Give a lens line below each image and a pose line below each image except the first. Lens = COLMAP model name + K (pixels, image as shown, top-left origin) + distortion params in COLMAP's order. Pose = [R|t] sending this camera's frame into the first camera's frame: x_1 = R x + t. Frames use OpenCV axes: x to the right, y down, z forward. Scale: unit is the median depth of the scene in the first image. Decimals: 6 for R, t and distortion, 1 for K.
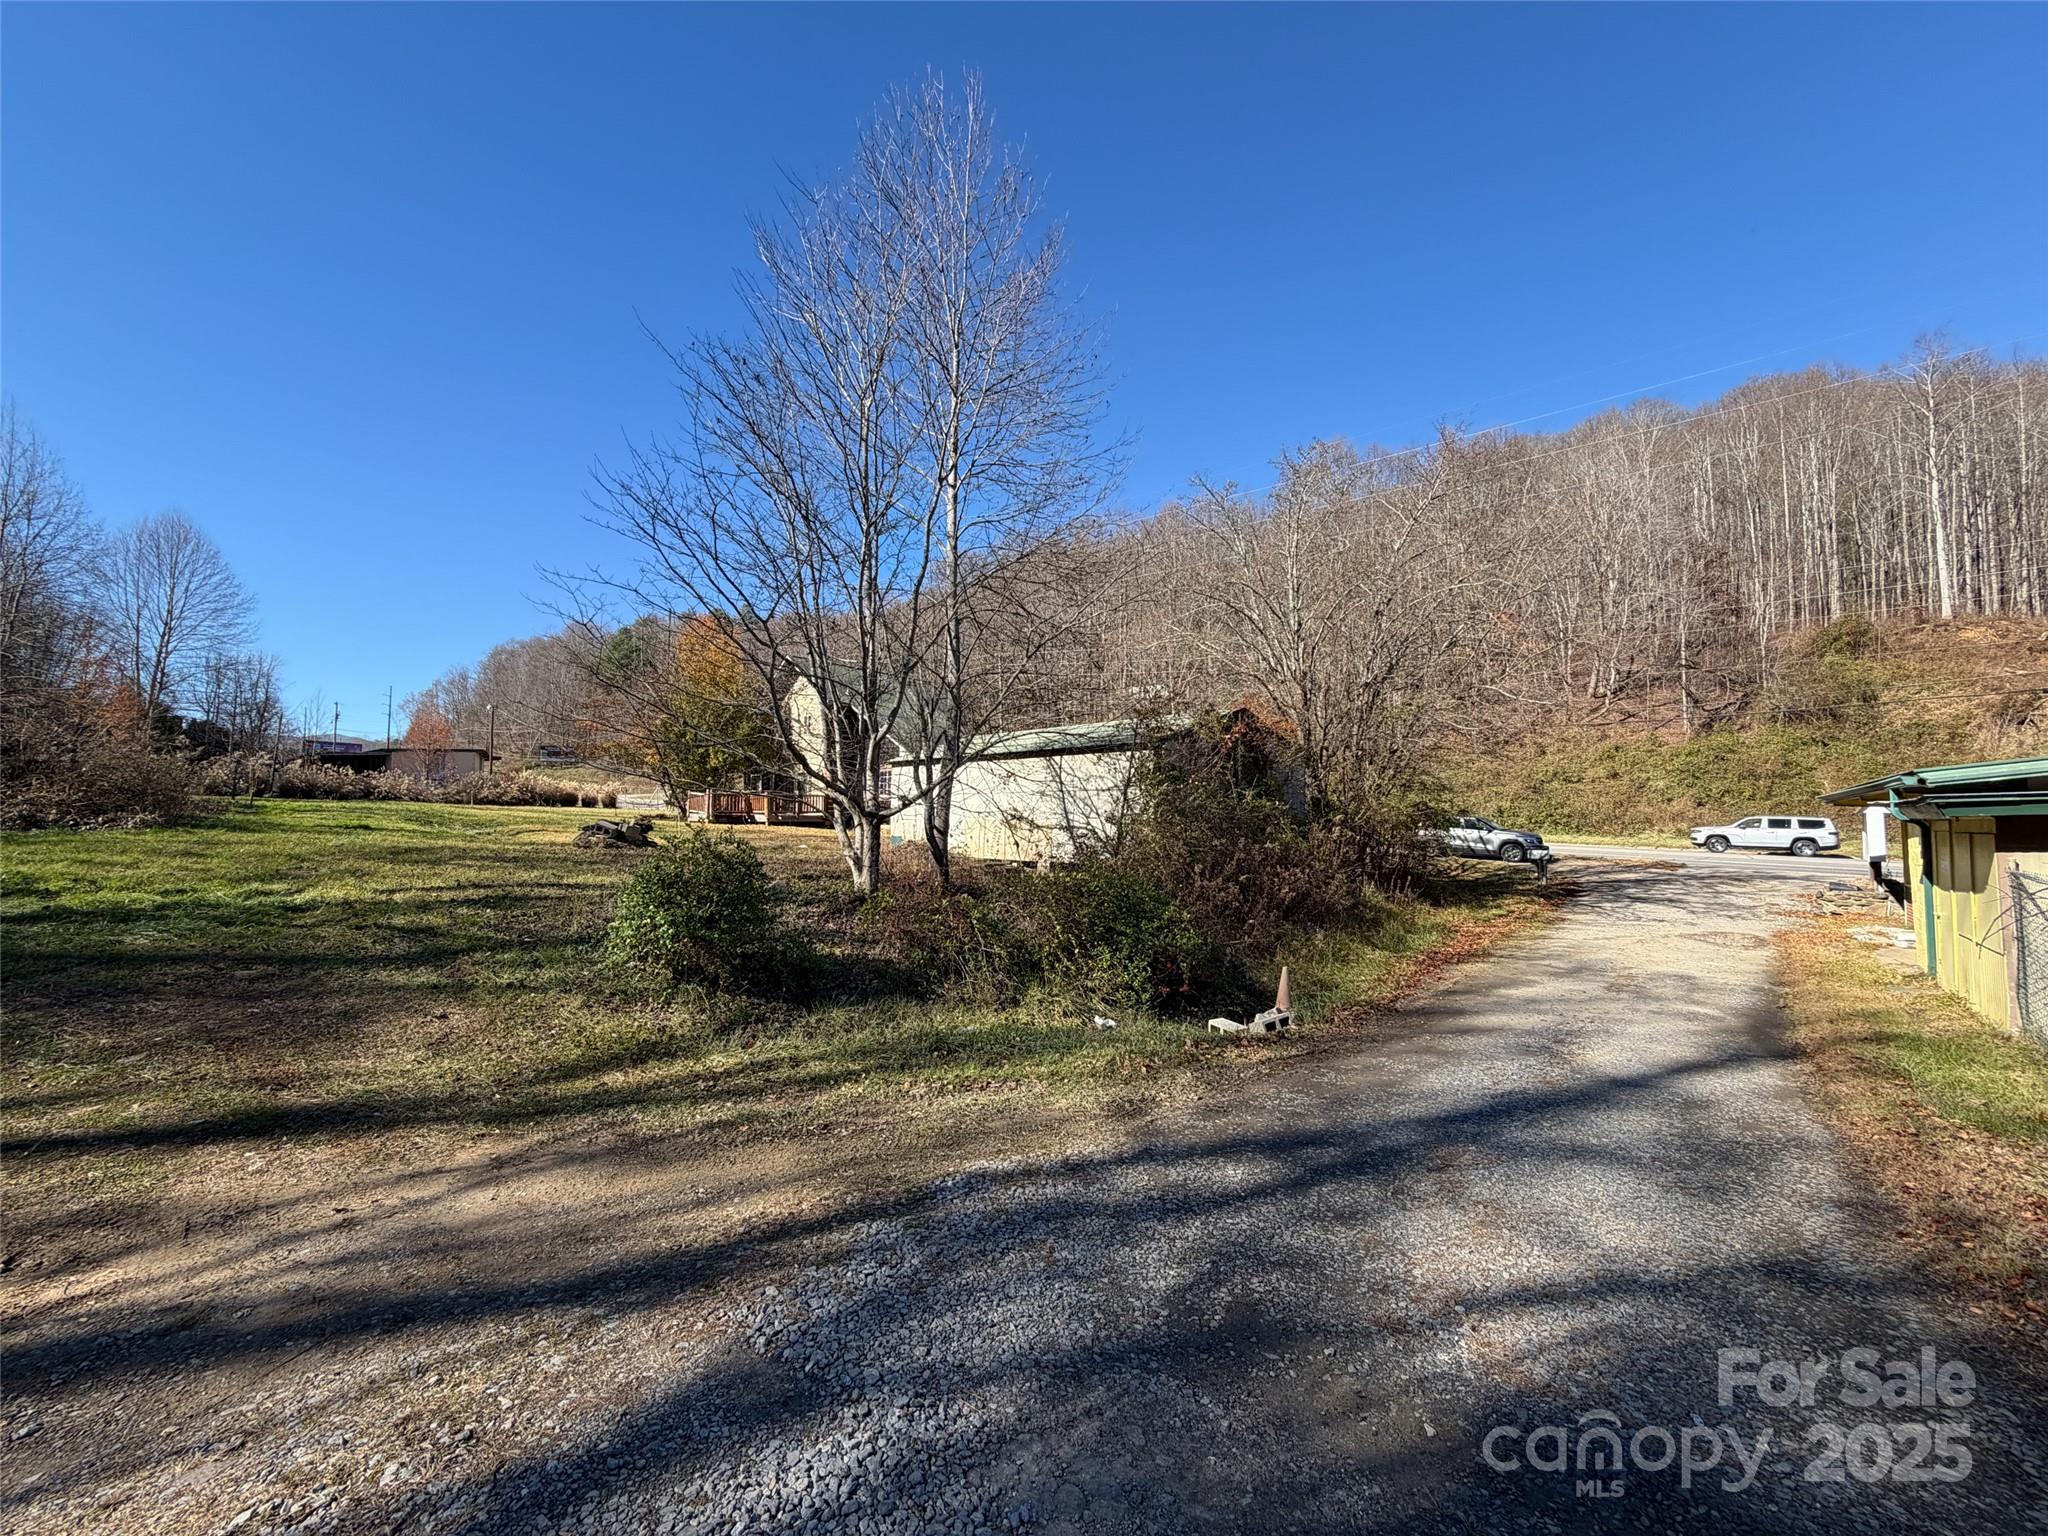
lens RADIAL K [[812.4, 0, 1014.9], [0, 812.4, 765.5], [0, 0, 1]] dist [0.001465, -0.000023]
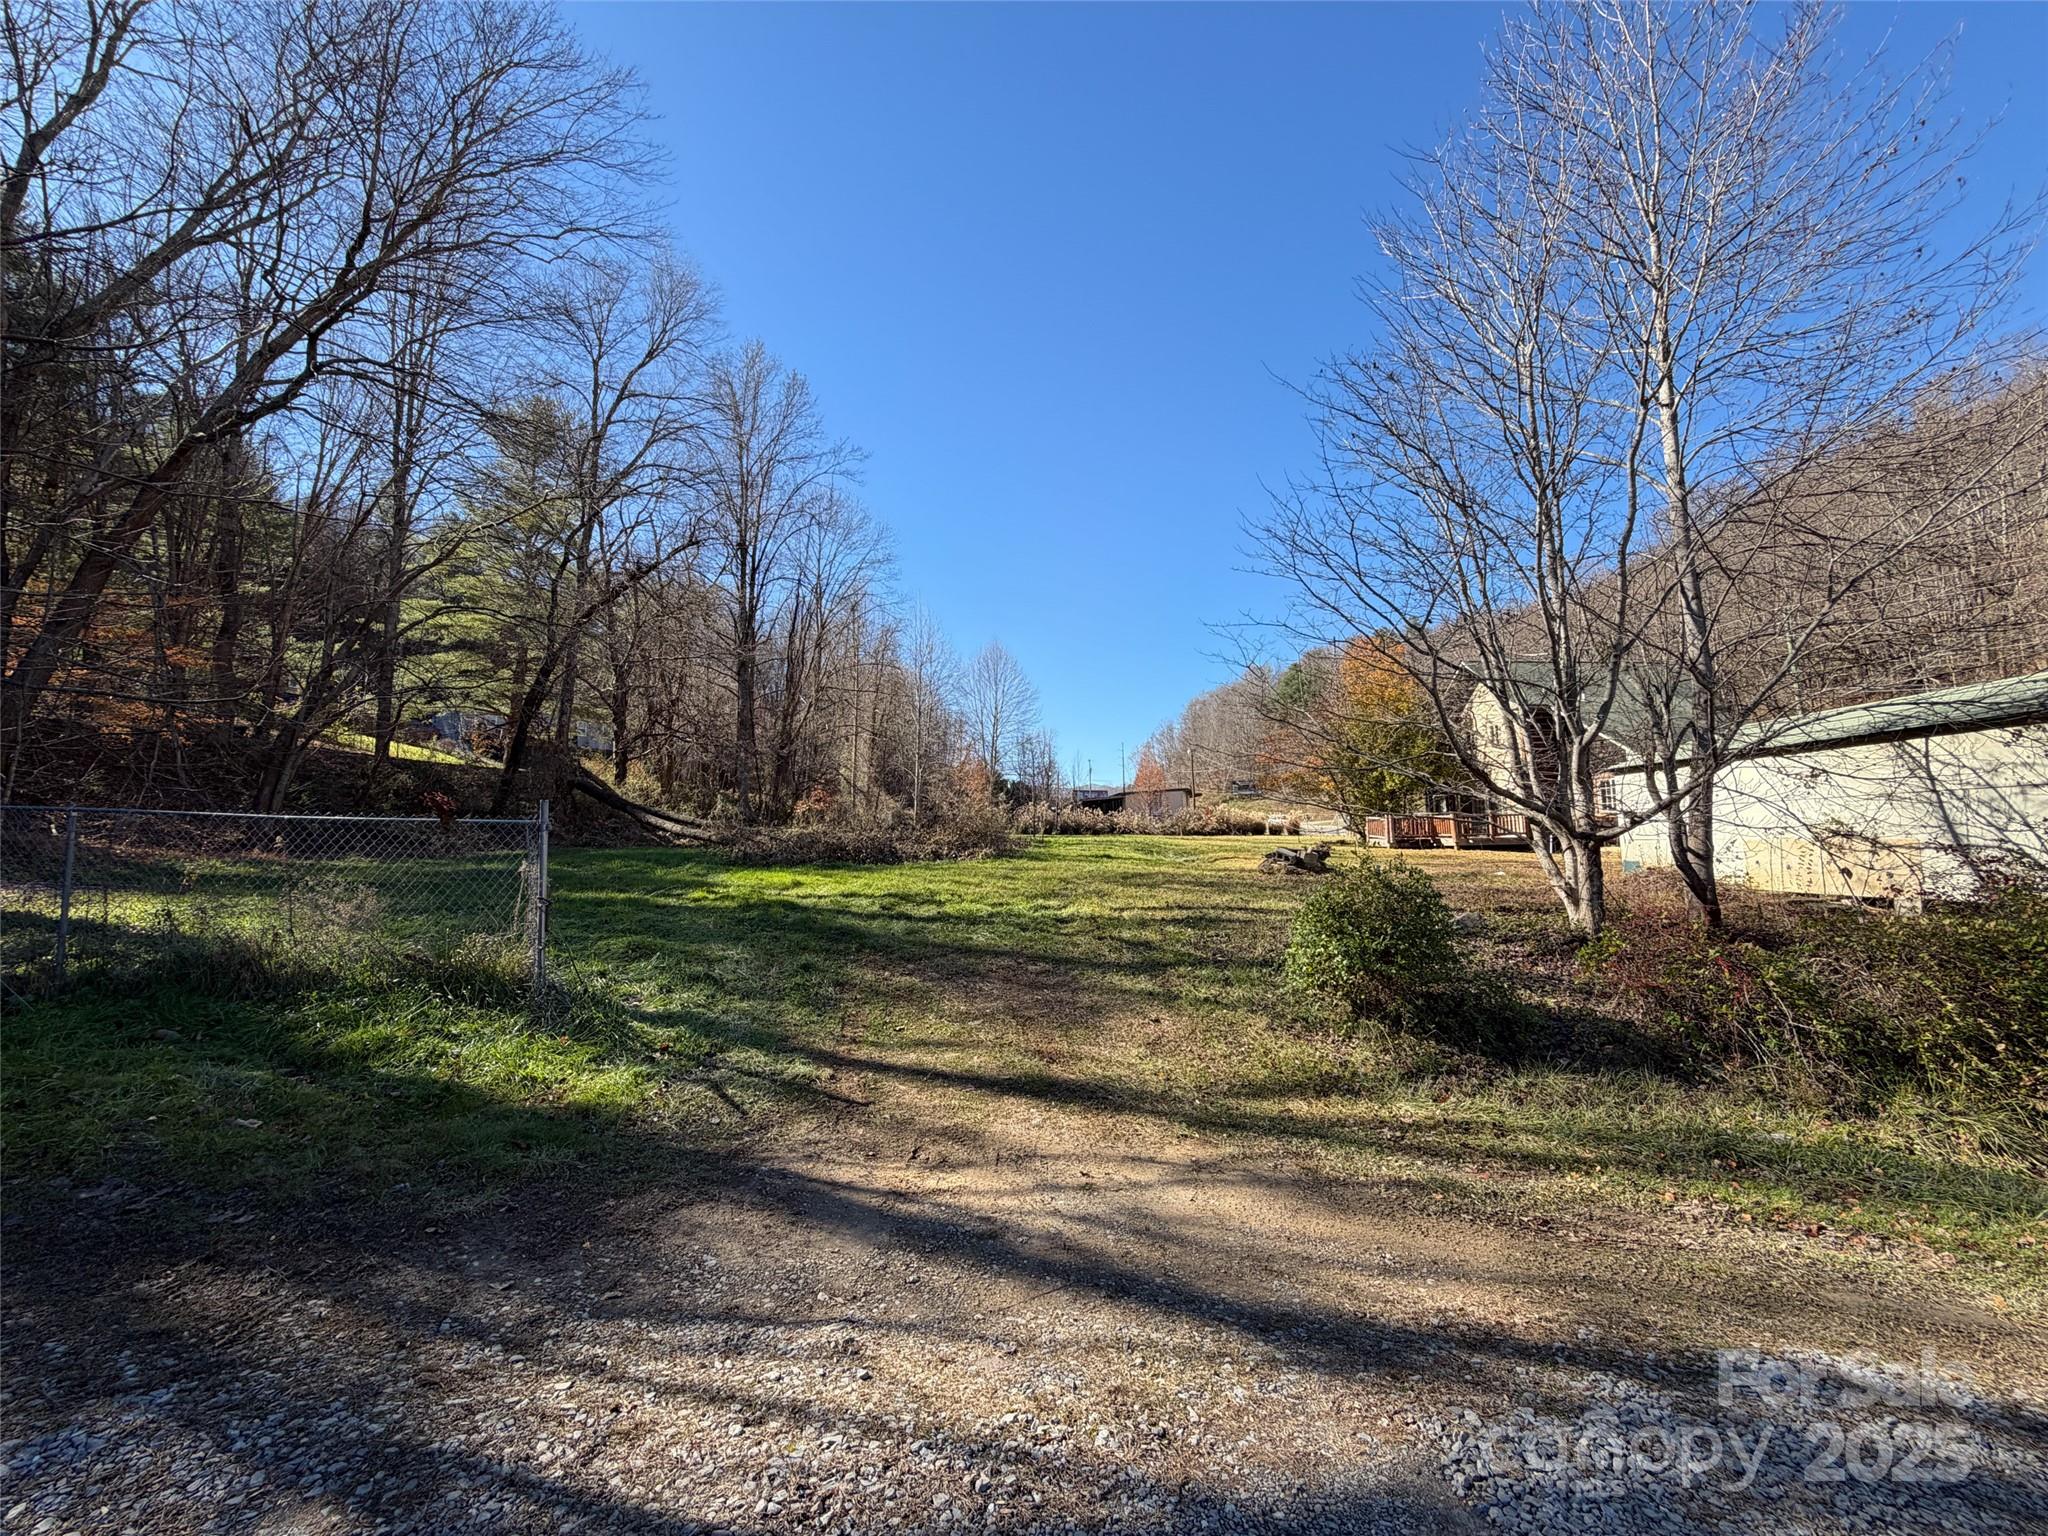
lens RADIAL K [[812.4, 0, 1016.8], [0, 812.4, 764.9], [0, 0, 1]] dist [0.001465, -0.000023]
pose [[0.701888, -0.089337, -0.706662, 0.004189], [0.066861, 0.995986, -0.059505, 0.000022], [0.709142, -0.005482, 0.705045, 0.016567]]
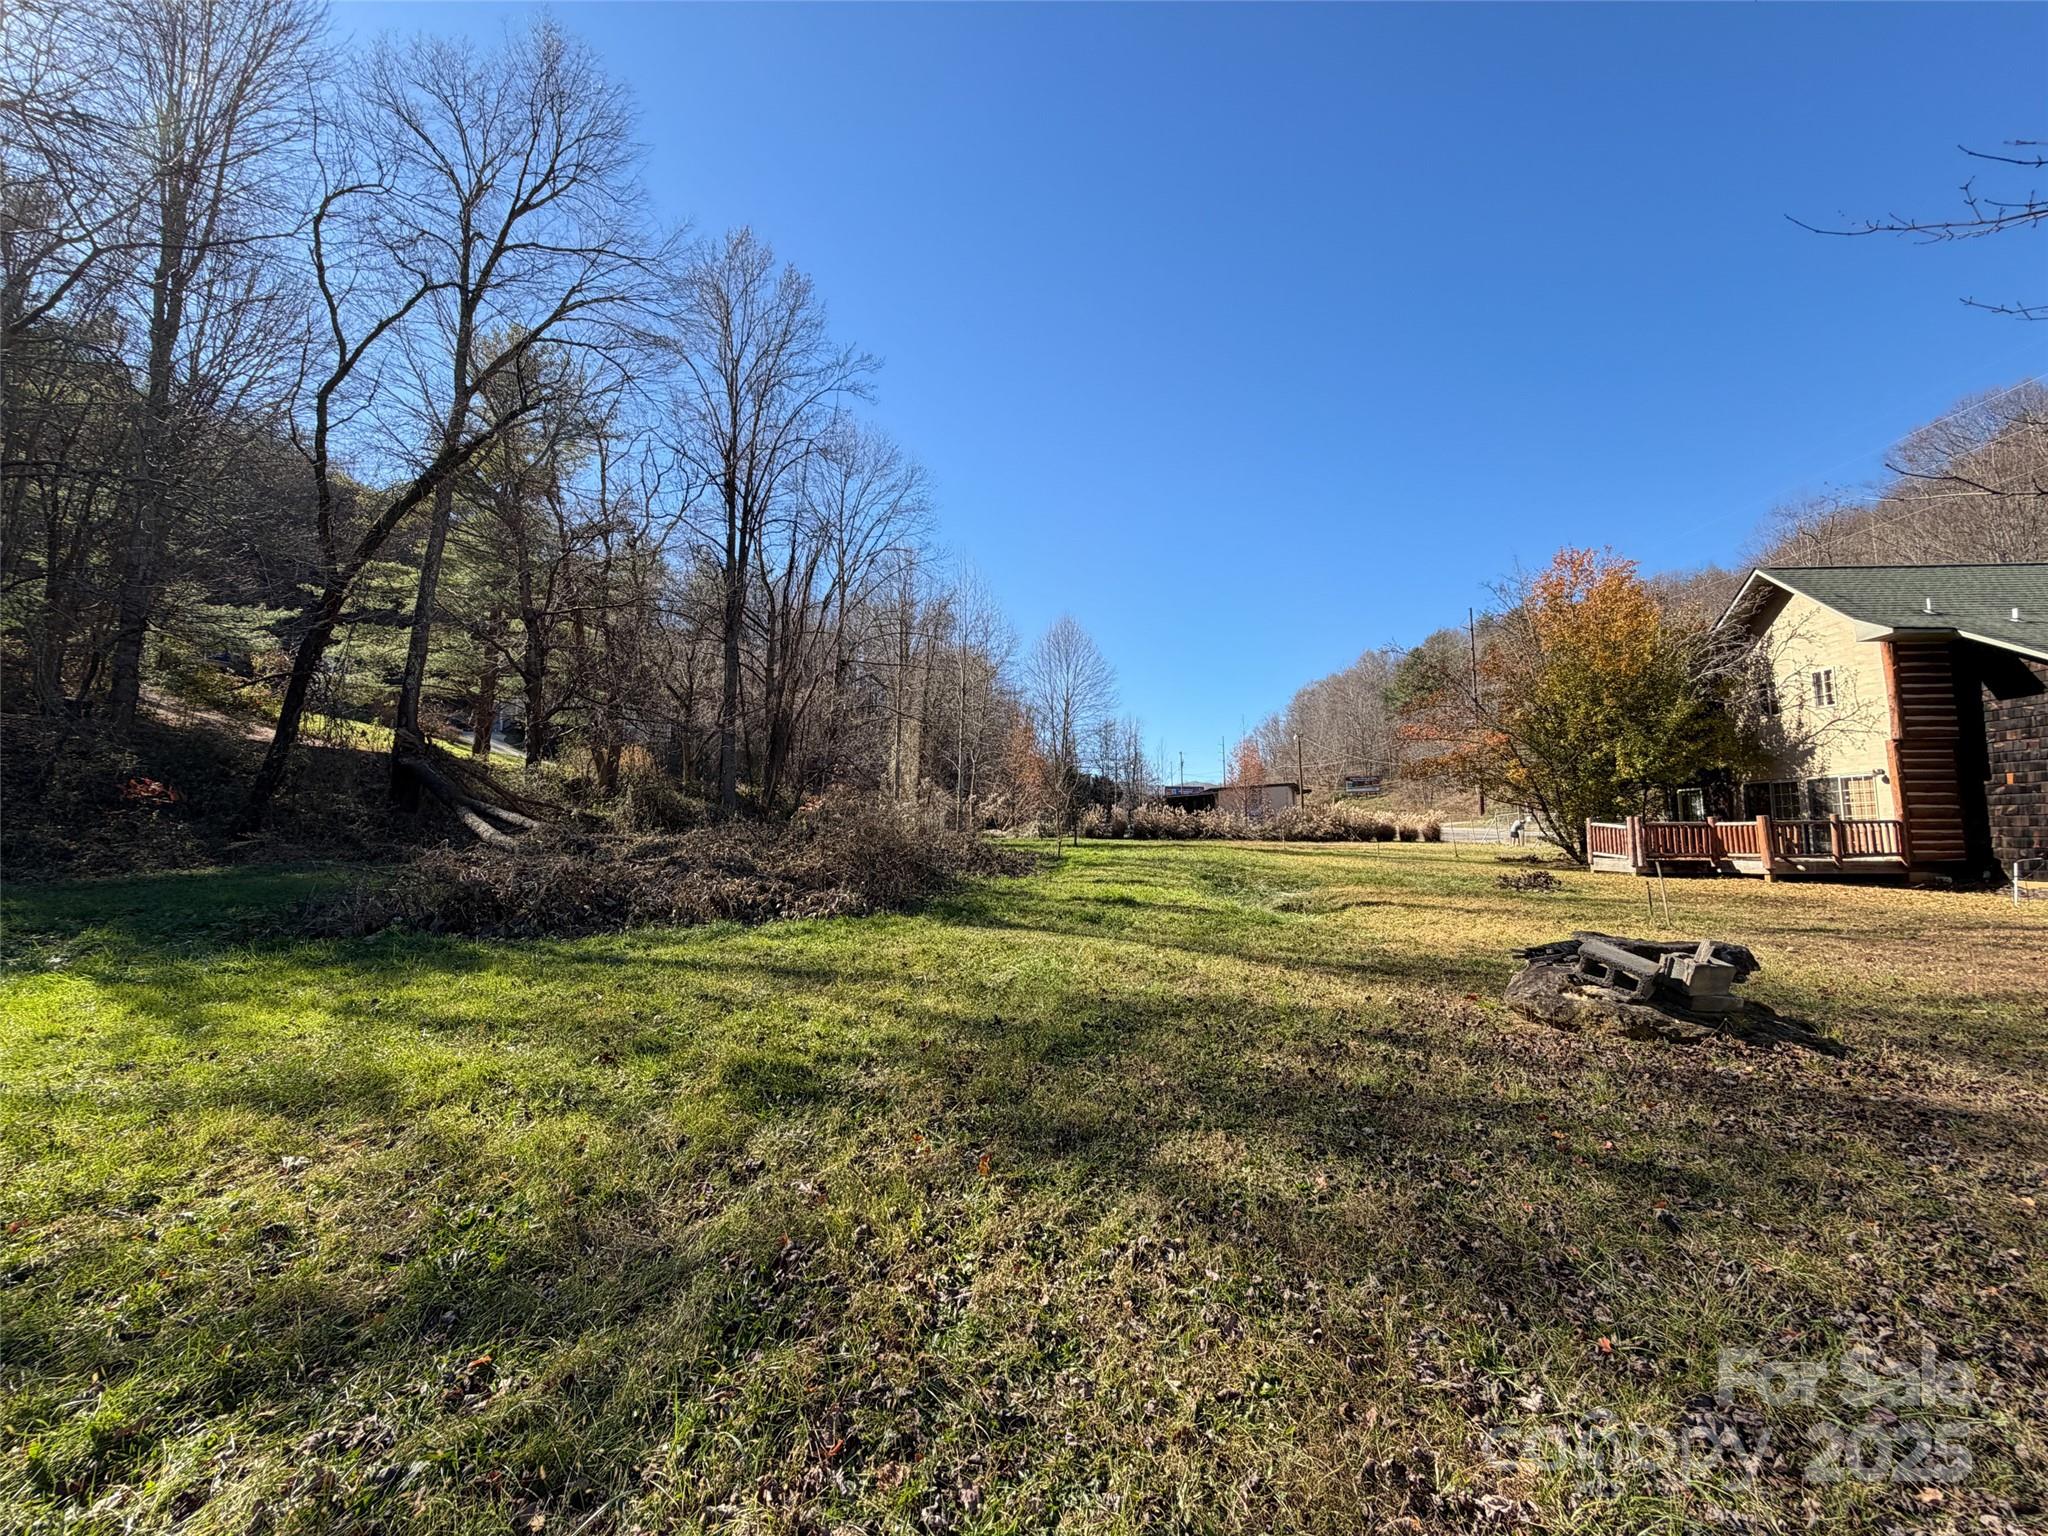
lens RADIAL K [[812.4, 0, 1015.5], [0, 812.4, 767.8], [0, 0, 1]] dist [0.001465, -0.000023]
pose [[0.608980, -0.085847, -0.788527, -0.395147], [0.061761, 0.996240, -0.060763, 0.004111], [0.790778, -0.011697, 0.611992, 0.630020]]
